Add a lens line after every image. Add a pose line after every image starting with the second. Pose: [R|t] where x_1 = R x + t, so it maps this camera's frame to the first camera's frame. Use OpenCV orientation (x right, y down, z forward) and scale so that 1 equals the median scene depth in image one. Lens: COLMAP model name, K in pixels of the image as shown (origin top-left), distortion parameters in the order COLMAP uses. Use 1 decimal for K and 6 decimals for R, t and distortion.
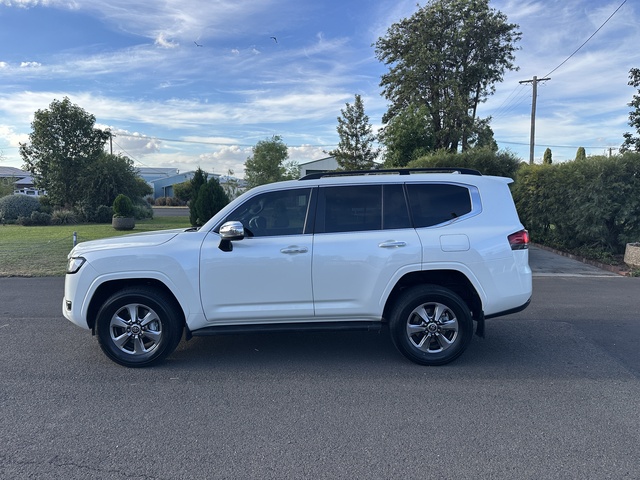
lens RADIAL K [[478.0, 0, 320.0], [0, 478.0, 240.0], [0, 0, 1]] dist [-0.011872, -0.001083]
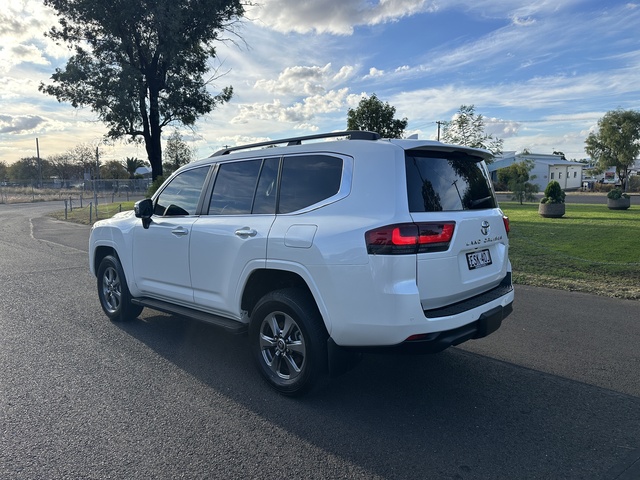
lens RADIAL K [[481.7, 0, 345.2], [0, 481.7, 229.1], [0, 0, 1]] dist [-0.005096, -0.011302]
pose [[0.710892, 0.051790, -0.701392, 0.112342], [-0.047839, 0.998536, 0.025244, -0.003328], [0.701673, 0.015608, 0.712328, 0.070558]]
